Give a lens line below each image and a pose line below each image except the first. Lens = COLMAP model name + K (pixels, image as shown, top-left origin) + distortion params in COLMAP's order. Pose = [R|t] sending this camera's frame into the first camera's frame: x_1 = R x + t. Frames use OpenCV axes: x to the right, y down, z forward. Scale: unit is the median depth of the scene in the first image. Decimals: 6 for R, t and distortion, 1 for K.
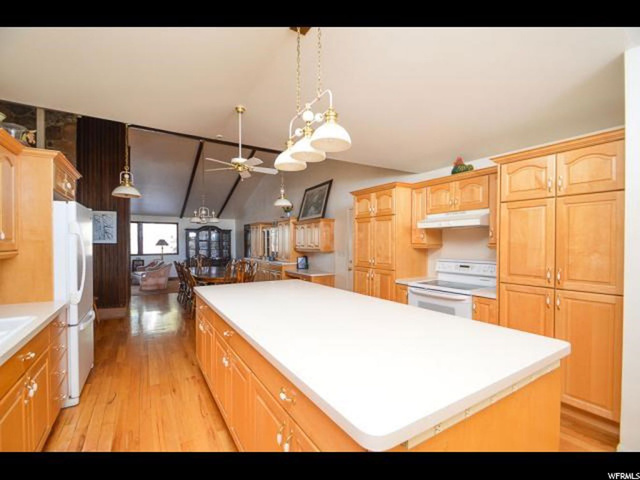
lens RADIAL K [[285.1, 0, 315.7], [0, 285.1, 246.6], [0, 0, 1]] dist [-0.005019, -0.006914]
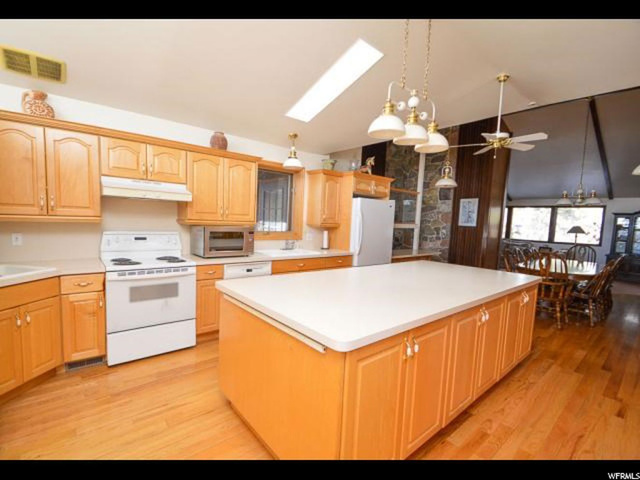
lens RADIAL K [[301.4, 0, 313.4], [0, 301.4, 245.9], [0, 0, 1]] dist [-0.011727, -0.001972]
pose [[0.144067, 0.092273, -0.985257, 0.218560], [-0.052599, 0.994950, 0.085489, -0.001835], [0.988169, 0.039508, 0.148193, 0.103790]]
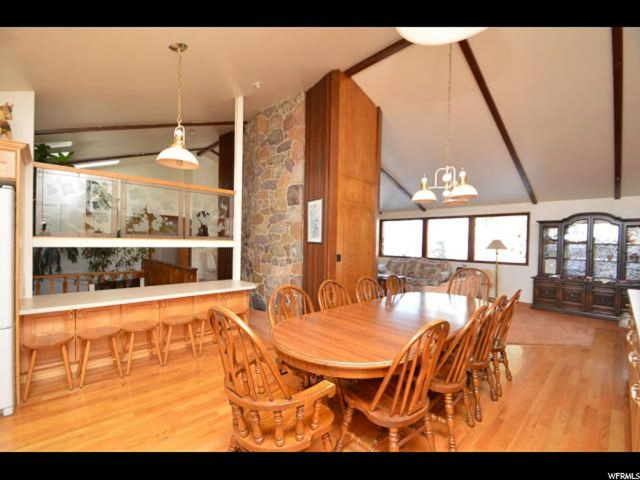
lens RADIAL K [[285.1, 0, 321.3], [0, 285.1, 243.9], [0, 0, 1]] dist [-0.005019, -0.006914]
pose [[0.208698, 0.014418, -0.977874, 0.006564], [-0.034171, 0.999388, 0.007442, -0.007580], [0.977383, 0.031862, 0.209063, 0.474591]]
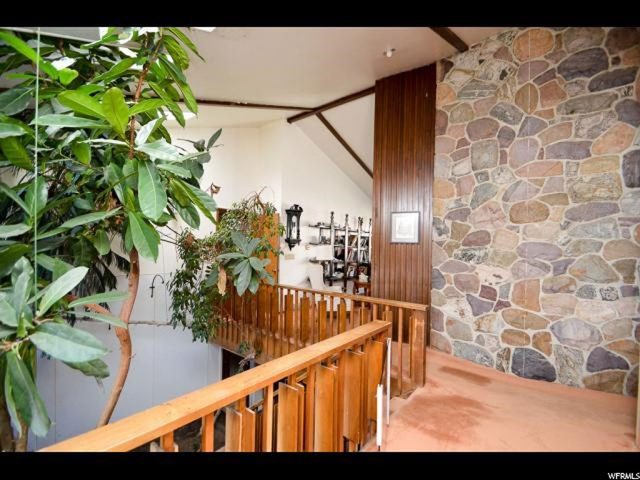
lens RADIAL K [[285.1, 0, 318.6], [0, 285.1, 237.3], [0, 0, 1]] dist [-0.005019, -0.006914]
pose [[0.329688, -0.002233, -0.944087, -0.332652], [-0.027137, 0.999562, -0.011841, -0.011272], [0.943700, 0.029524, 0.329482, 0.170117]]
